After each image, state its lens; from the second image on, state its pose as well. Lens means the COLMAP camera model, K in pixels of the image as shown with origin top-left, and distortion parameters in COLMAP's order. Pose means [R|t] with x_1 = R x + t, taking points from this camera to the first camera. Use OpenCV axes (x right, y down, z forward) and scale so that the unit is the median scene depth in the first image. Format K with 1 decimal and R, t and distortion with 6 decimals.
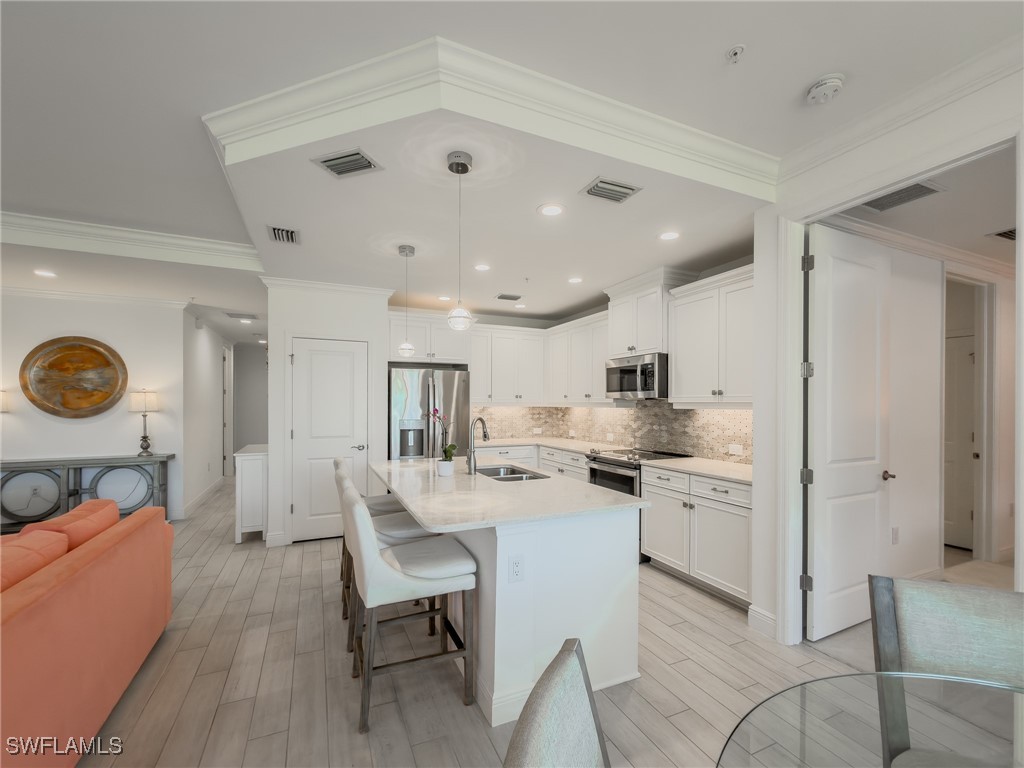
lens RADIAL K [[423.1, 0, 509.4], [0, 423.1, 412.9], [0, 0, 1]] dist [-0.000098, -0.000011]
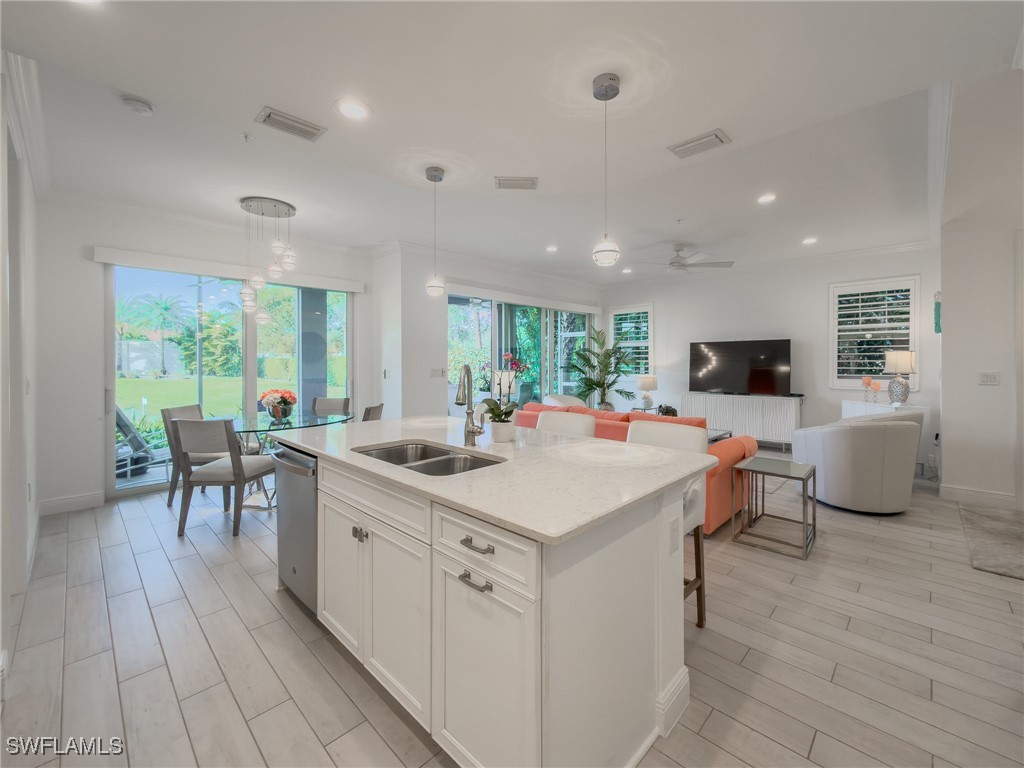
lens RADIAL K [[423.0, 0, 512.2], [0, 423.0, 343.9], [0, 0, 1]] dist [-0.000306, -0.000051]
pose [[-0.930205, -0.001706, -0.367036, 0.070636], [-0.000403, 0.999993, -0.003627, -0.013204], [0.367040, -0.003226, -0.930200, 1.208814]]
